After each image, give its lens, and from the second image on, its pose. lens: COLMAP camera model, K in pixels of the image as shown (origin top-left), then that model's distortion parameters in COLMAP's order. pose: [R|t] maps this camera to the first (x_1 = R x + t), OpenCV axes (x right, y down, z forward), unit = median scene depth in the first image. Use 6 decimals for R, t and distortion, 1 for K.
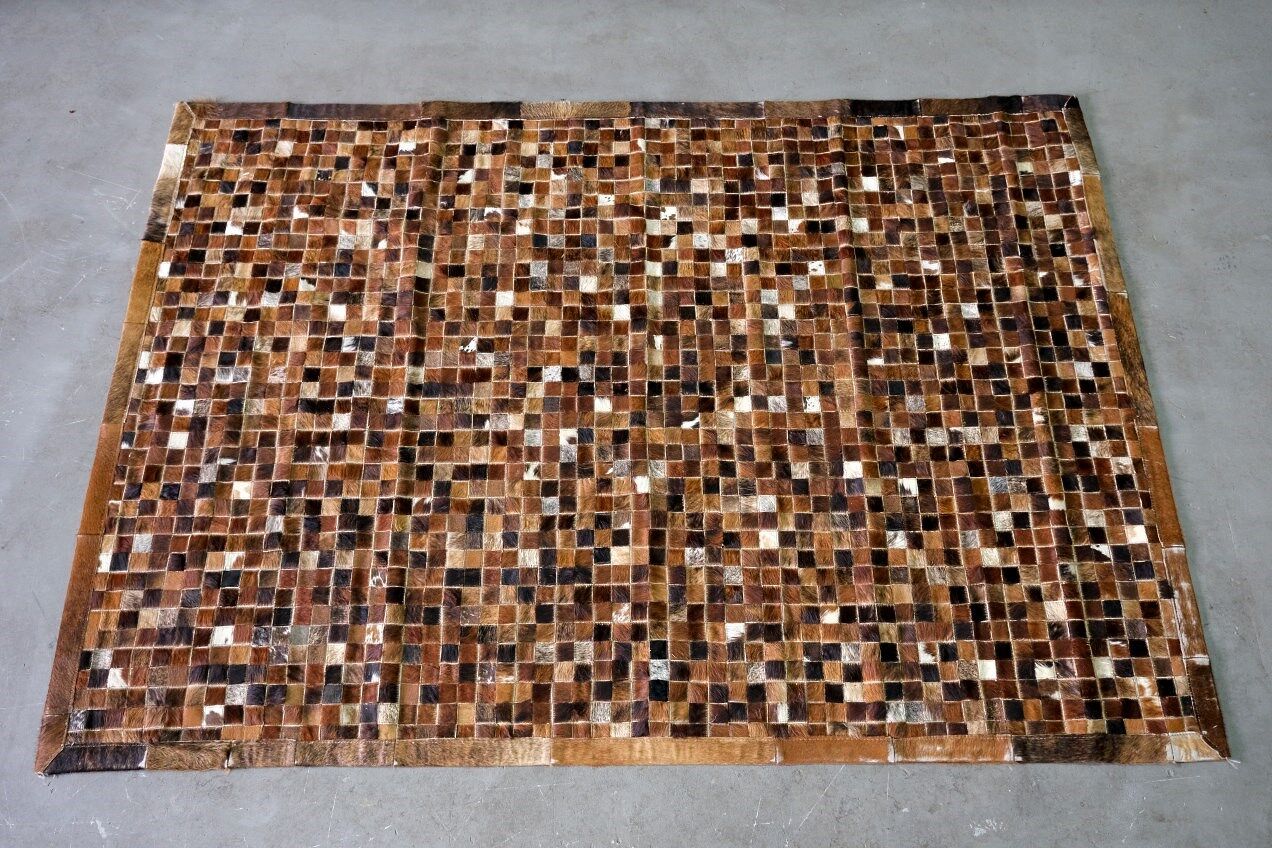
lens RADIAL K [[989.8, 0, 638.0], [0, 989.8, 416.1], [0, 0, 1]] dist [0.019570, 0.006601]
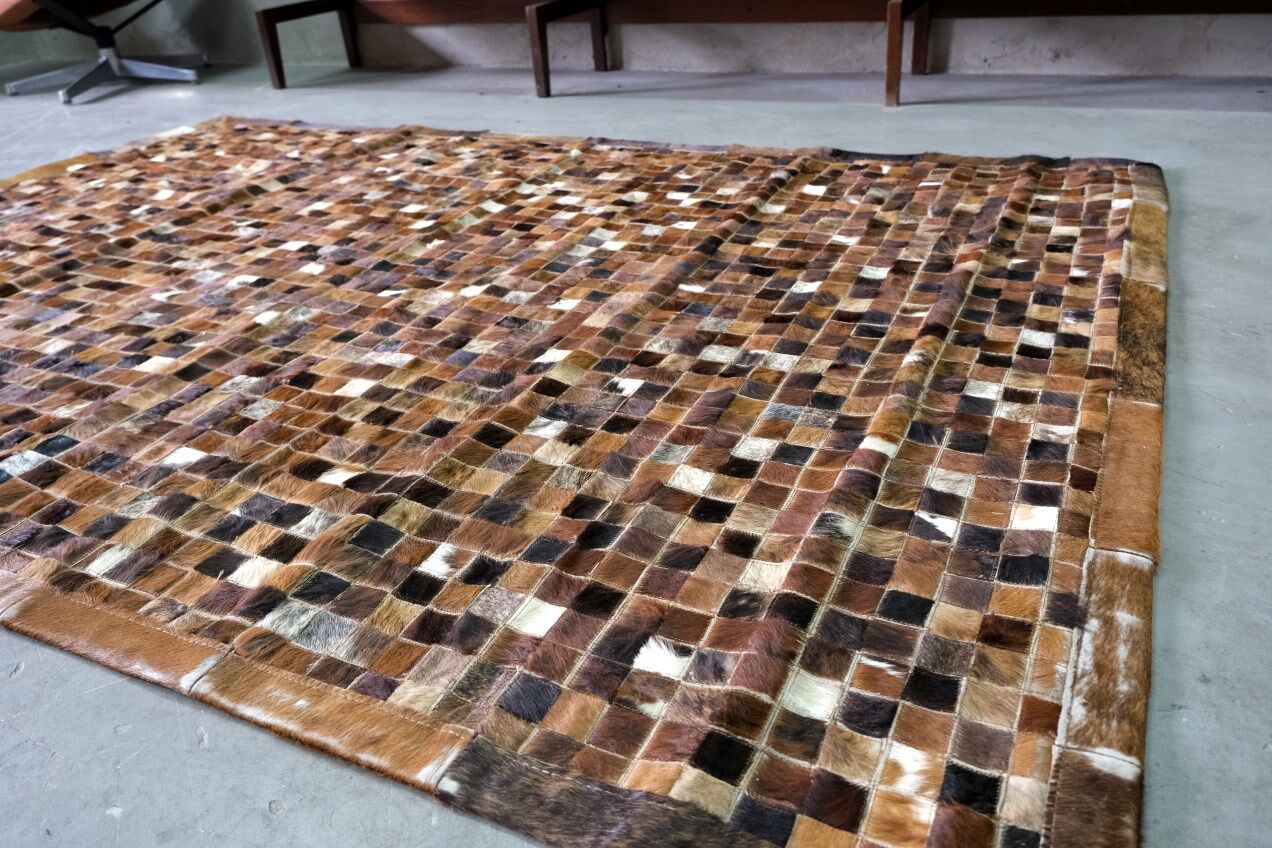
lens RADIAL K [[960.2, 0, 632.7], [0, 960.2, 421.5], [0, 0, 1]] dist [0.023494, 0.000887]
pose [[0.893608, 0.176694, -0.412607, 0.480307], [-0.387480, 0.767660, -0.510448, 0.340819], [0.226548, 0.616018, 0.754452, 0.592433]]
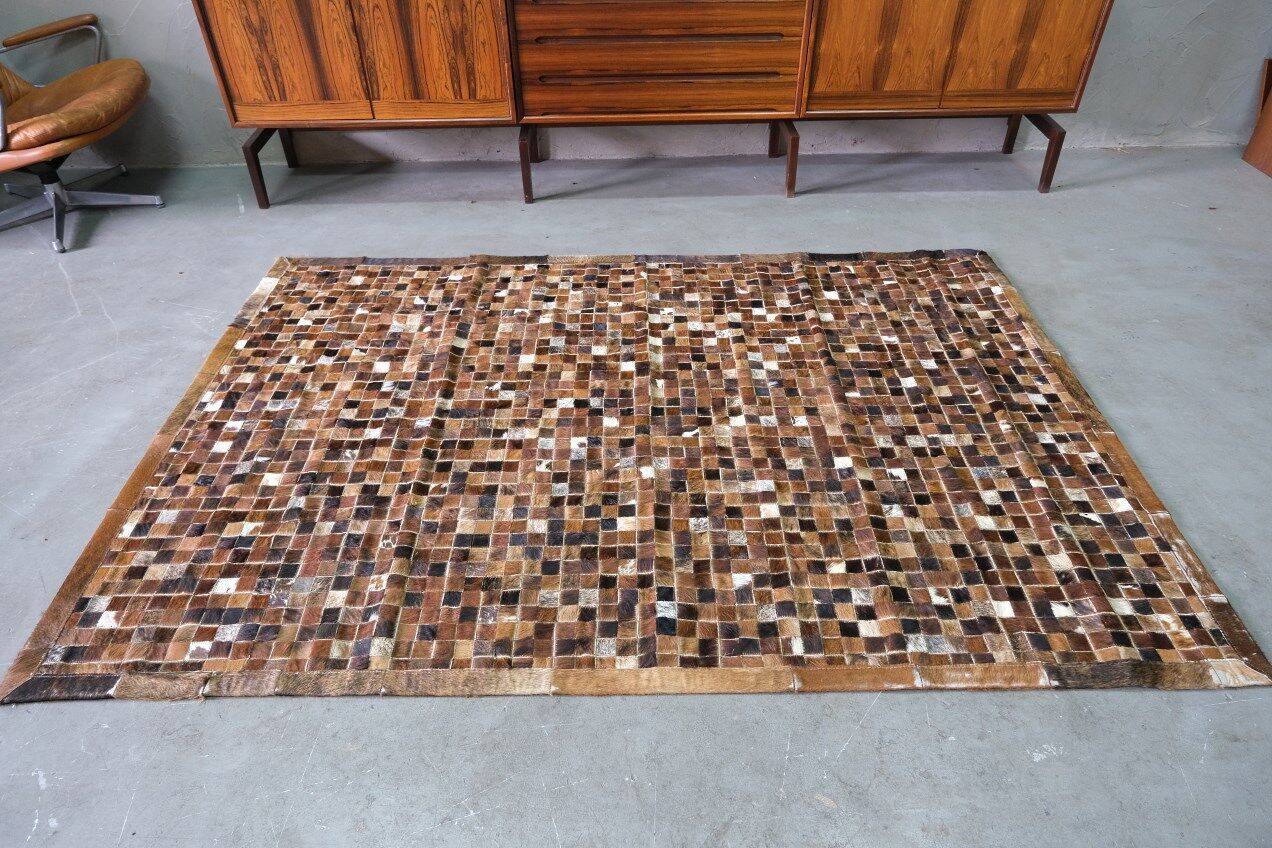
lens RADIAL K [[832.7, 0, 635.5], [0, 832.7, 446.9], [0, 0, 1]] dist [-0.012171, 0.025202]
pose [[0.999999, -0.001009, -0.000500, -0.007453], [0.000685, 0.897469, -0.441077, 0.423225], [0.000894, 0.441077, 0.897469, 0.177863]]
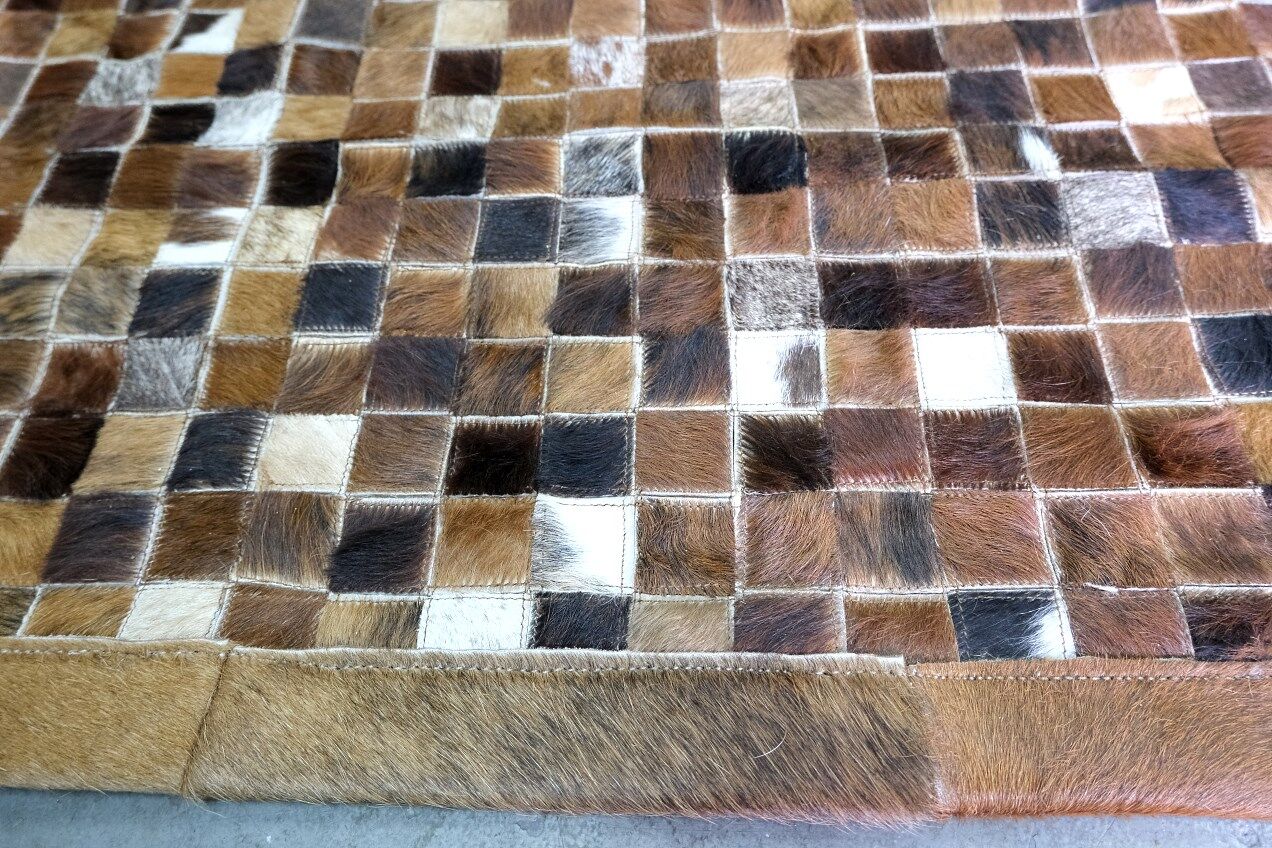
lens RADIAL K [[832.7, 0, 635.5], [0, 832.7, 446.9], [0, 0, 1]] dist [-0.012171, 0.025202]
pose [[0.022085, -0.887110, 0.461030, -0.544999], [0.944338, 0.169911, 0.281704, -0.076885], [-0.328236, 0.429147, 0.841483, 0.881612]]
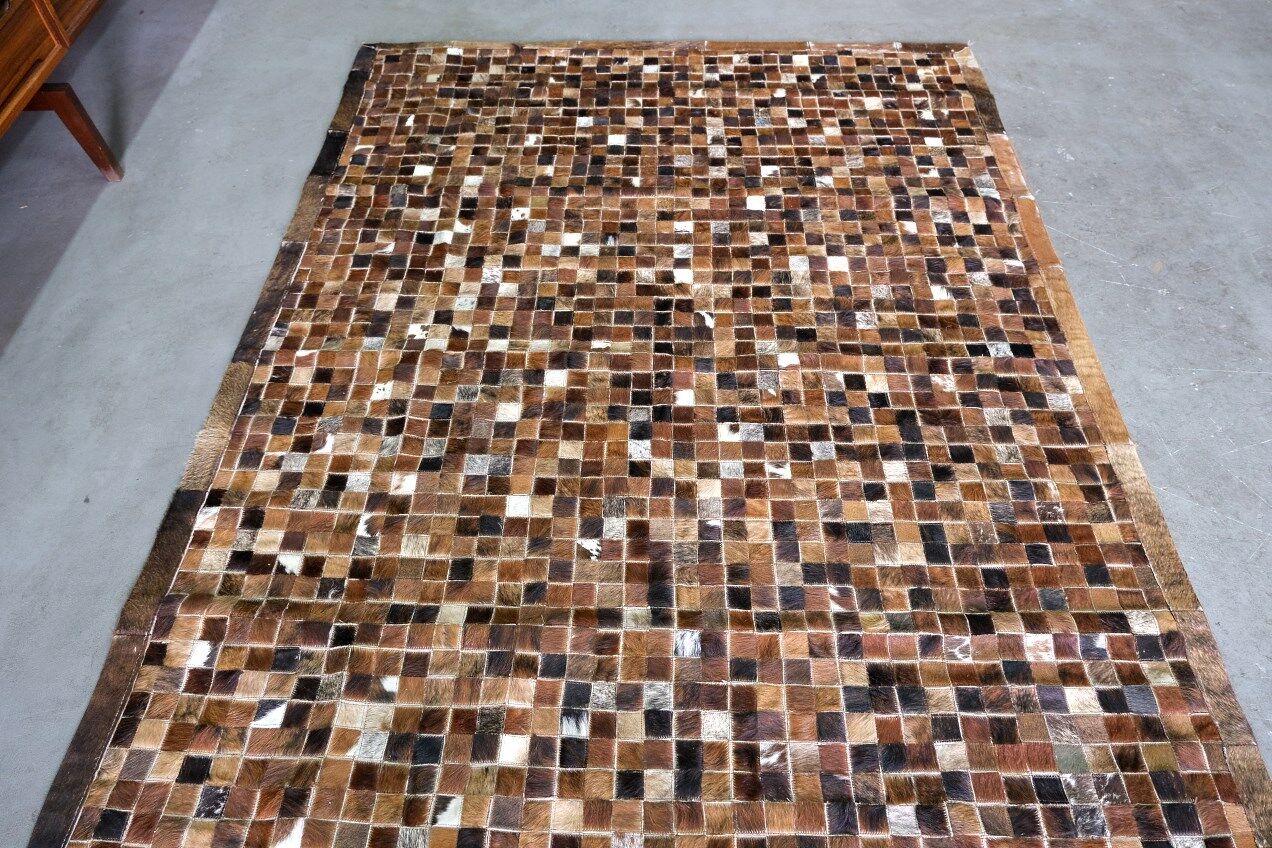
lens RADIAL K [[832.7, 0, 635.5], [0, 832.7, 446.9], [0, 0, 1]] dist [-0.012171, 0.025202]
pose [[0.030163, -0.802599, 0.595755, -0.466141], [0.927756, 0.244284, 0.282125, -0.226761], [-0.371967, 0.544206, 0.751985, 0.533154]]
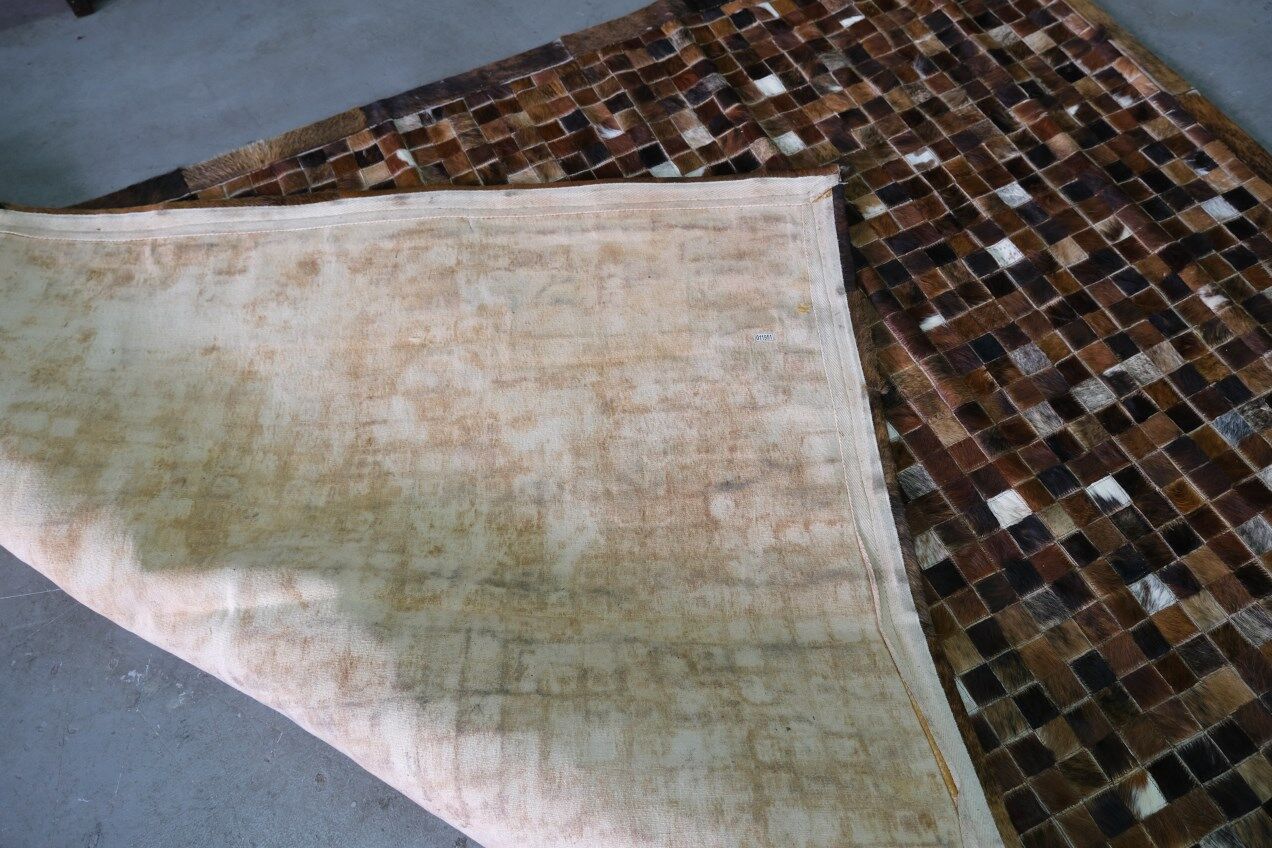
lens RADIAL K [[889.2, 0, 636.0], [0, 889.2, 424.0], [0, 0, 1]] dist [0.003243, 0.022072]
pose [[0.898225, -0.395341, 0.192088, -0.042816], [0.412354, 0.909247, -0.056873, -0.043311], [-0.152171, 0.130293, 0.979728, 0.527075]]
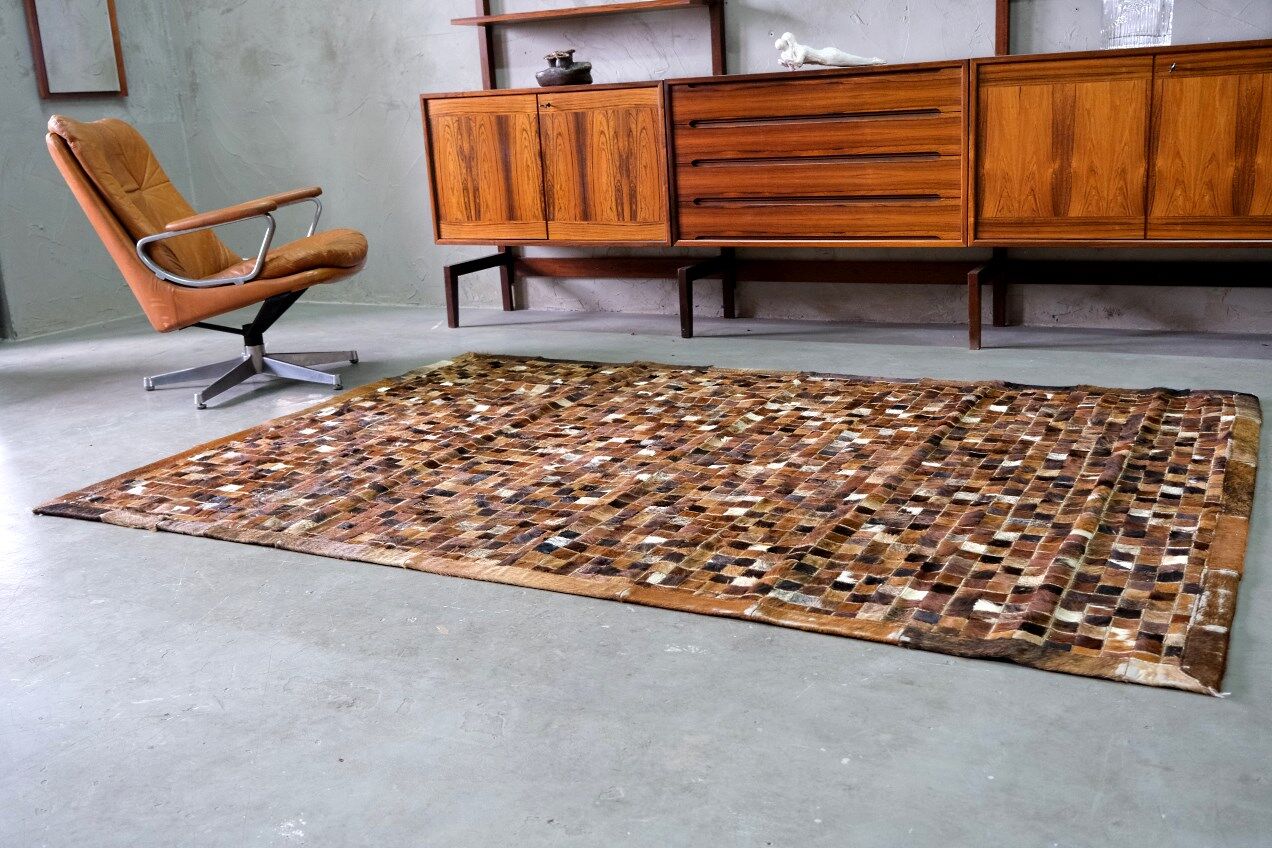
lens RADIAL K [[1249.4, 0, 629.6], [0, 1249.4, 408.7], [0, 0, 1]] dist [0.040188, -0.018426]
pose [[0.879138, 0.073945, -0.470795, 0.546155], [-0.418113, 0.593730, -0.687508, 0.846004], [0.228688, 0.801260, 0.552888, 0.253625]]
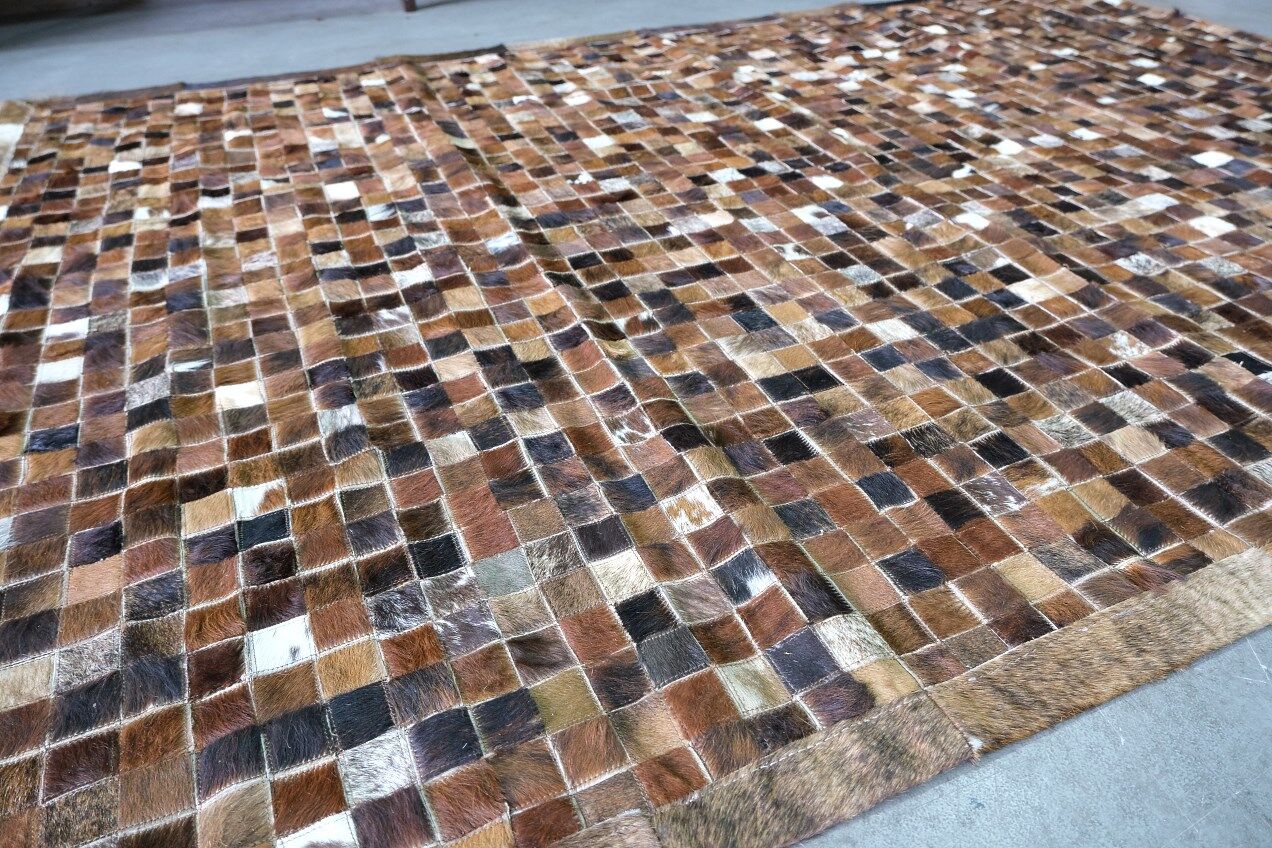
lens RADIAL K [[832.7, 0, 635.5], [0, 832.7, 446.9], [0, 0, 1]] dist [-0.012171, 0.025202]
pose [[0.919302, -0.252408, 0.301949, -0.343303], [0.363563, 0.838433, -0.406019, 0.293510], [-0.150681, 0.483032, 0.862540, 0.650139]]
